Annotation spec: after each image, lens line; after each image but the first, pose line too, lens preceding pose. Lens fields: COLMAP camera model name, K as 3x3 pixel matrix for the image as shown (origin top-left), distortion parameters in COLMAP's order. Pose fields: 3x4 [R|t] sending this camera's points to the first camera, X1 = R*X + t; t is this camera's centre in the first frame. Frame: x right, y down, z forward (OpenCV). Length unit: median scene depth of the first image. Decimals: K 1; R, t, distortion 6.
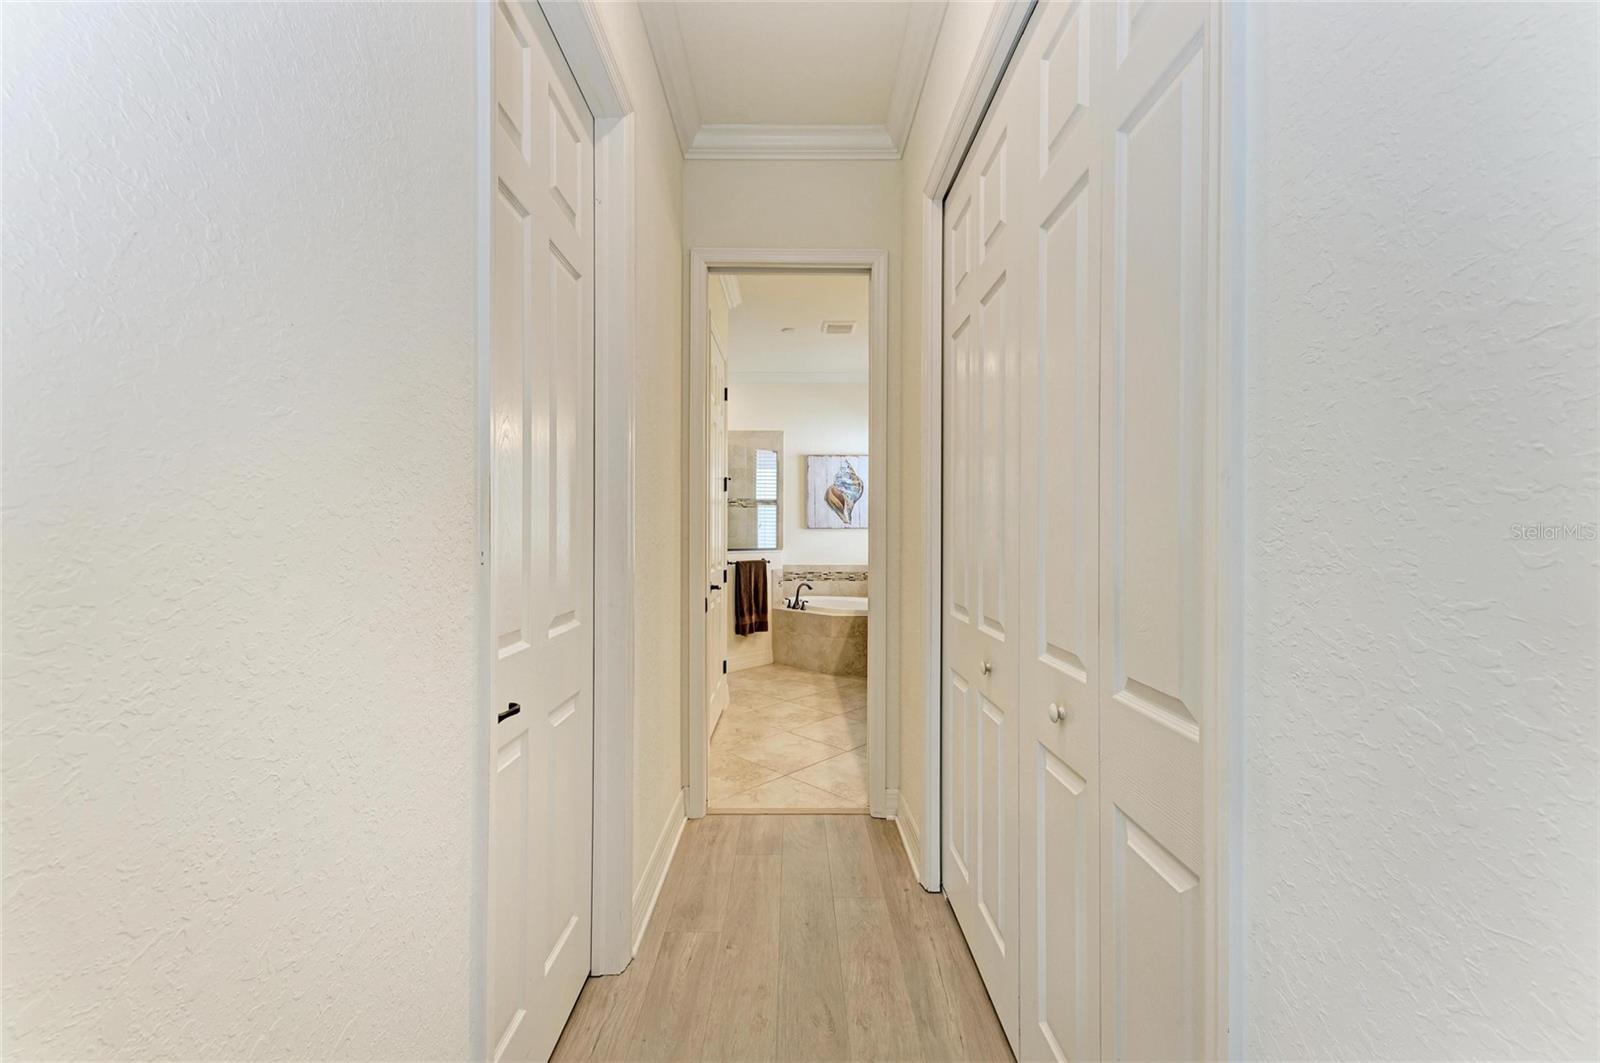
lens RADIAL K [[620.5, 0, 798.9], [0, 620.5, 530.0], [0, 0, 1]] dist [0.009968, -0.000375]
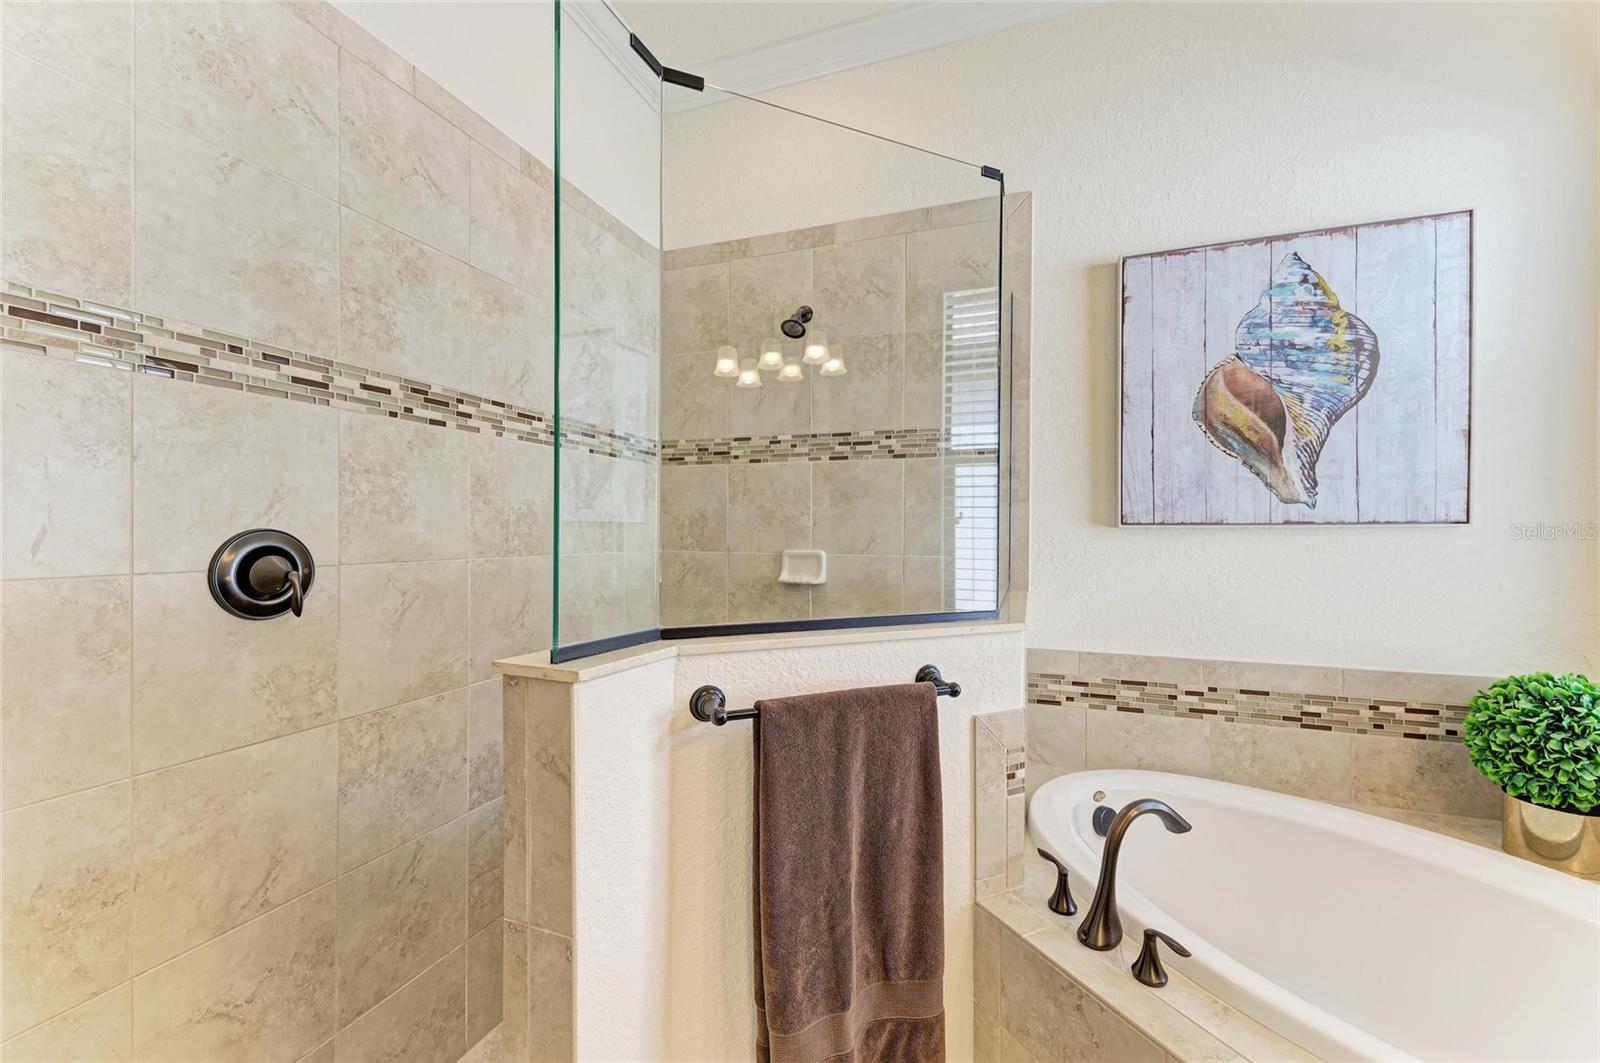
lens RADIAL K [[619.9, 0, 792.9], [0, 619.9, 533.0], [0, 0, 1]] dist [0.000596, 0.000013]
pose [[0.929192, 0.003441, -0.369581, -0.020251], [-0.003439, 0.999994, 0.000664, 0.001790], [0.369581, 0.000654, 0.929198, 0.688217]]
